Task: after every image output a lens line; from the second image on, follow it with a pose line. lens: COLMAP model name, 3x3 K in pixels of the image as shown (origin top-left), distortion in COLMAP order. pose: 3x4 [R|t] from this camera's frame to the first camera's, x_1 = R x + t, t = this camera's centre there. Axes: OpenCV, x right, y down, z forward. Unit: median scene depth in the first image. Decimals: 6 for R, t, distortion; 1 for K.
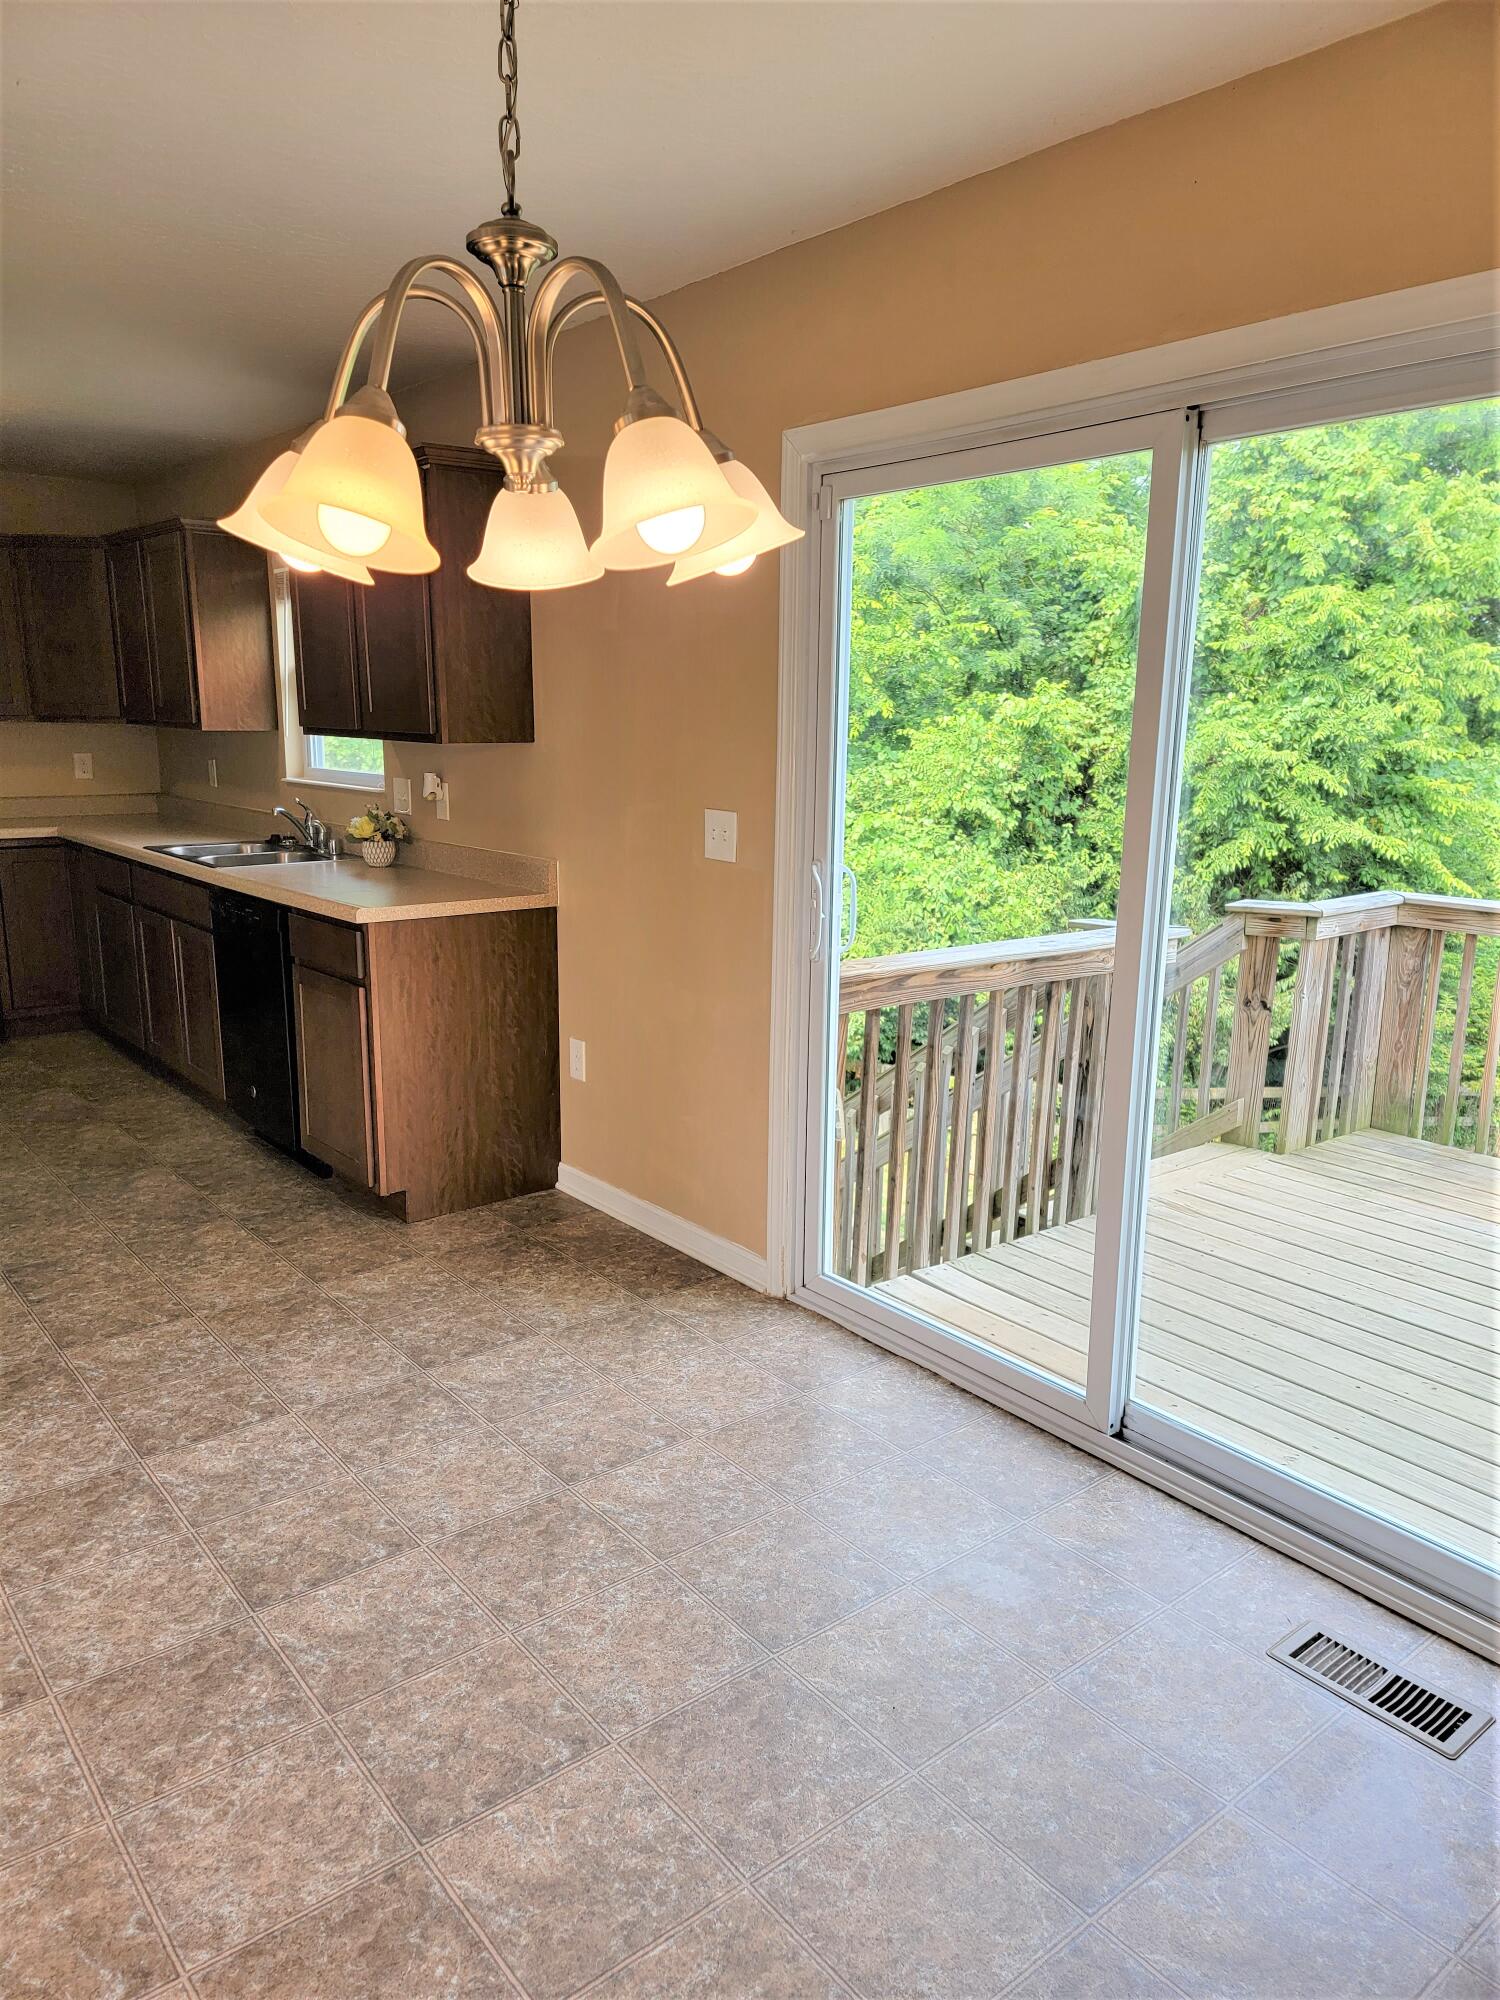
lens RADIAL K [[1390.6, 0, 749.9], [0, 1390.6, 1002.3], [0, 0, 1]] dist [0.075055, -0.056682]
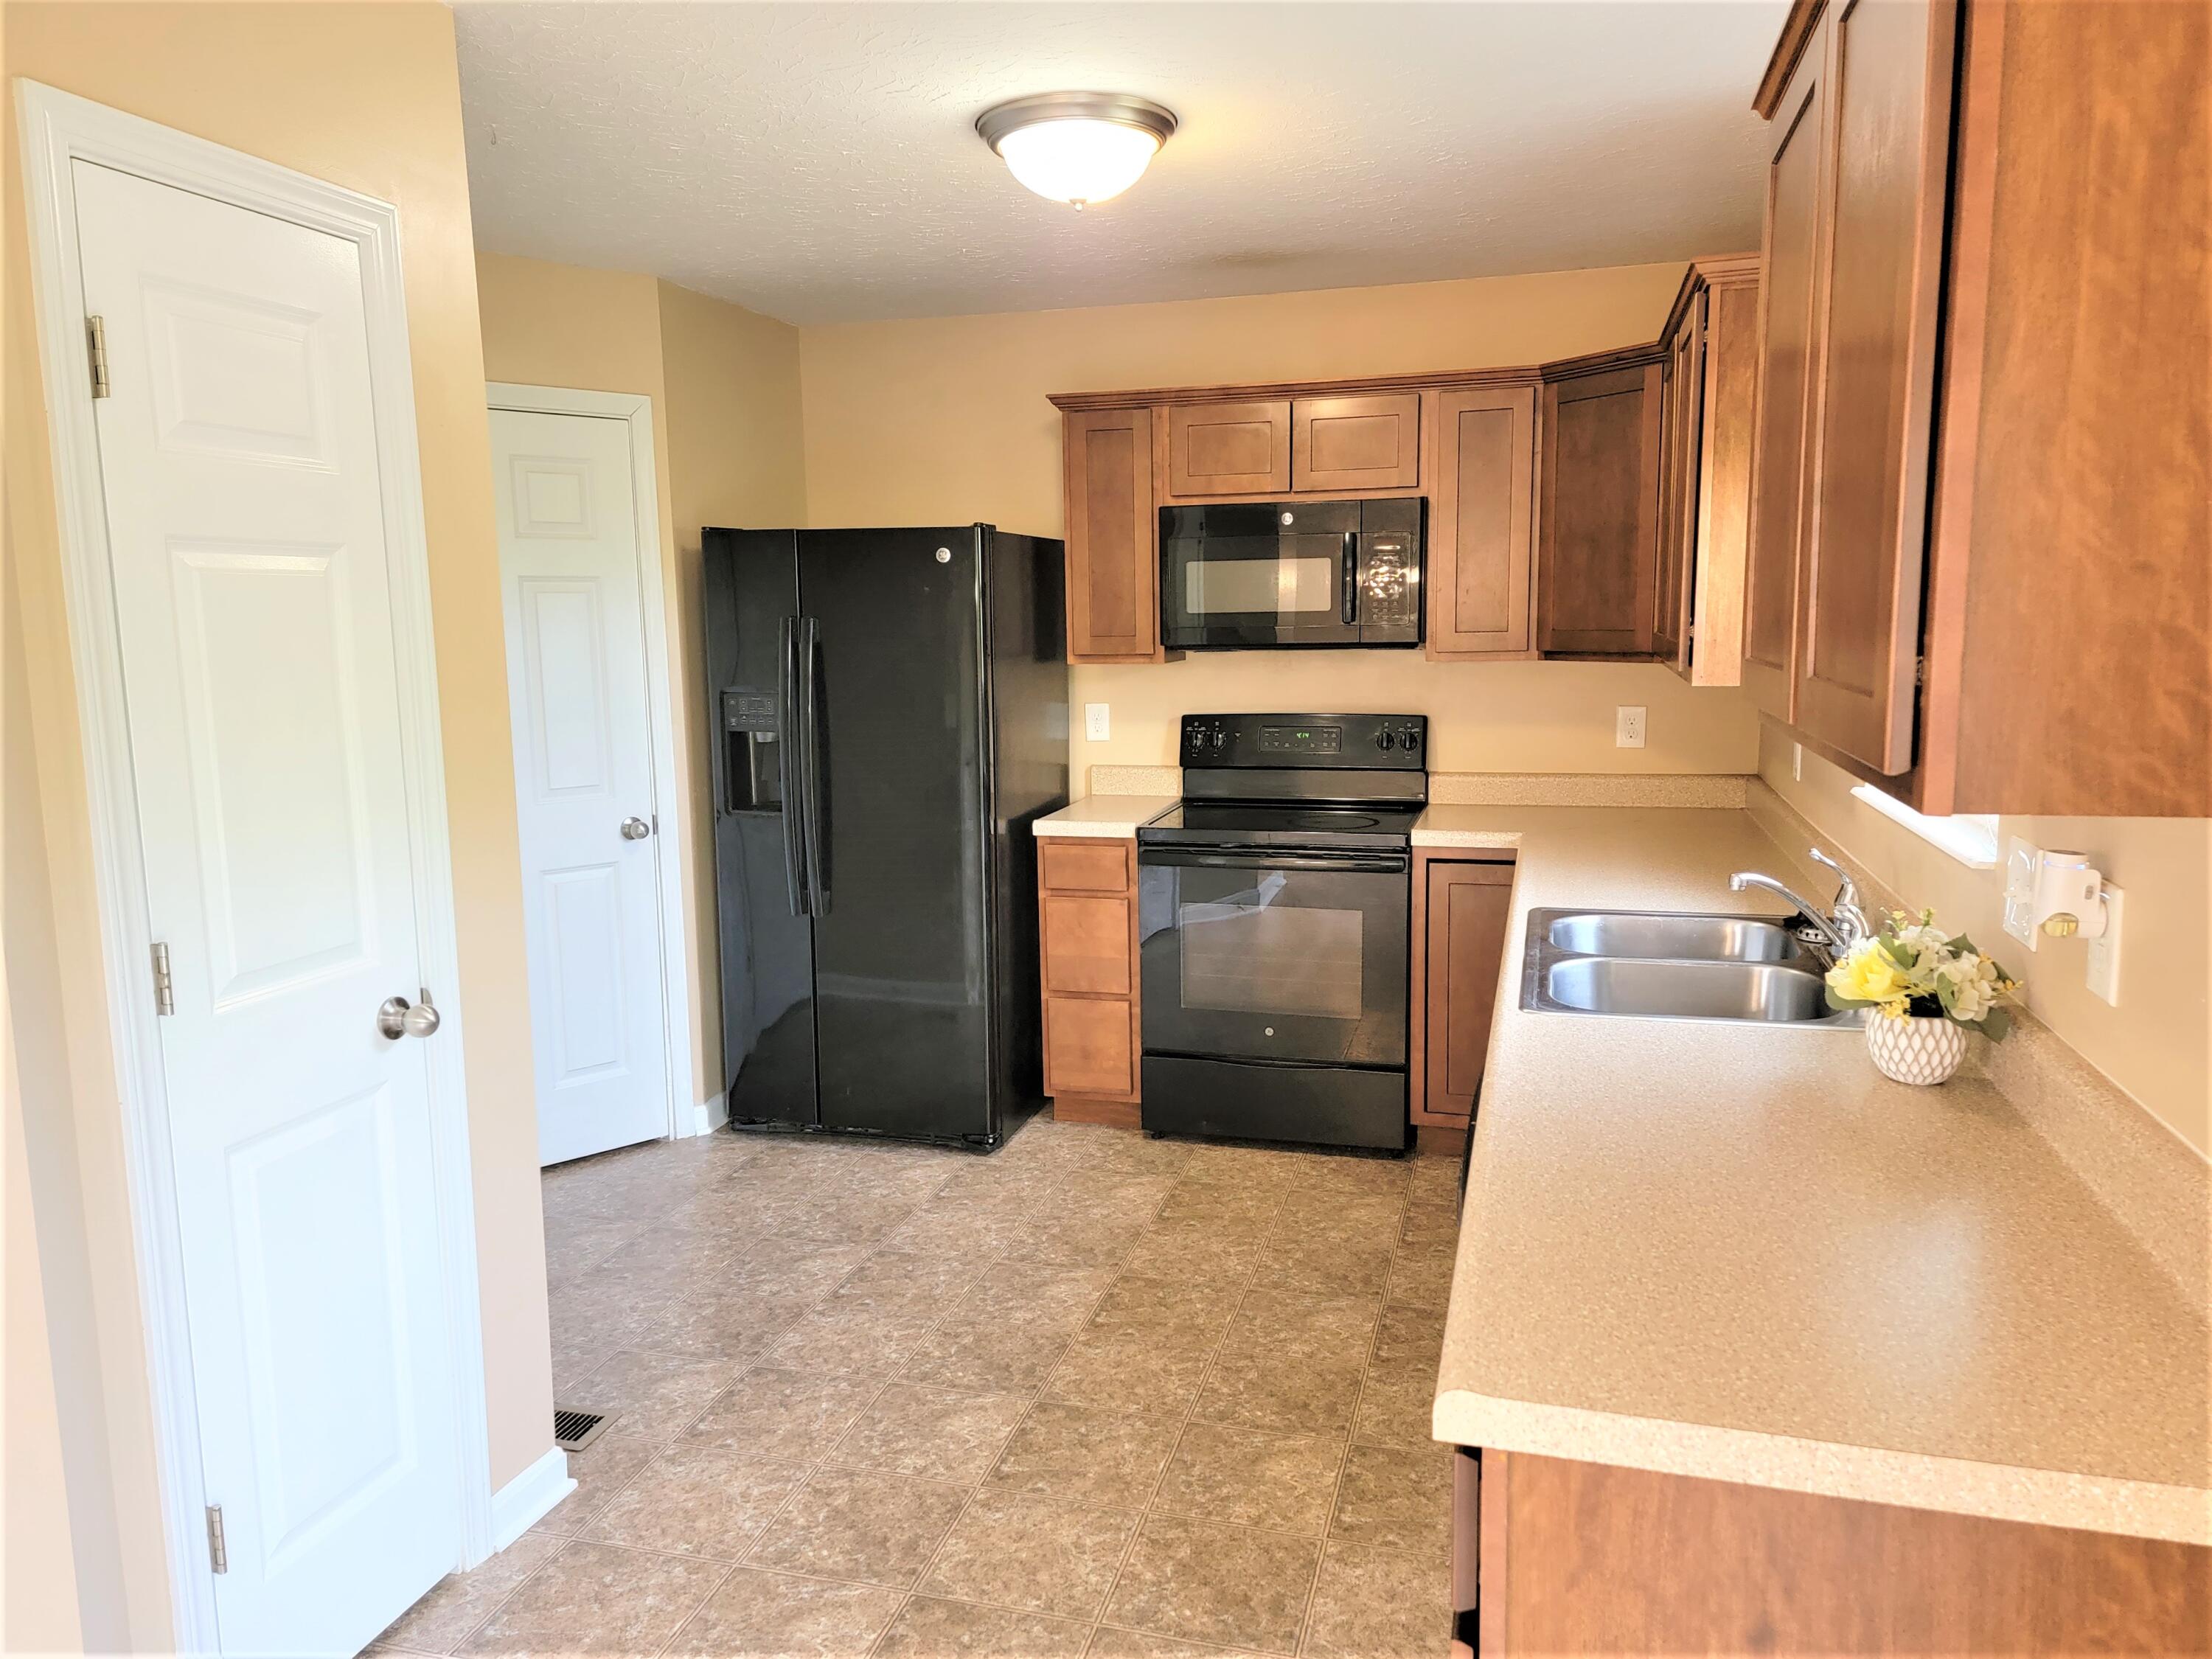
lens RADIAL K [[1538.0, 0, 1111.5], [0, 1538.0, 831.2], [0, 0, 1]] dist [0.075055, -0.056682]
pose [[0.565001, 0.099286, -0.819095, -0.070626], [-0.148727, 0.988728, 0.017259, -0.171312], [0.811575, 0.112070, 0.573398, 0.739003]]
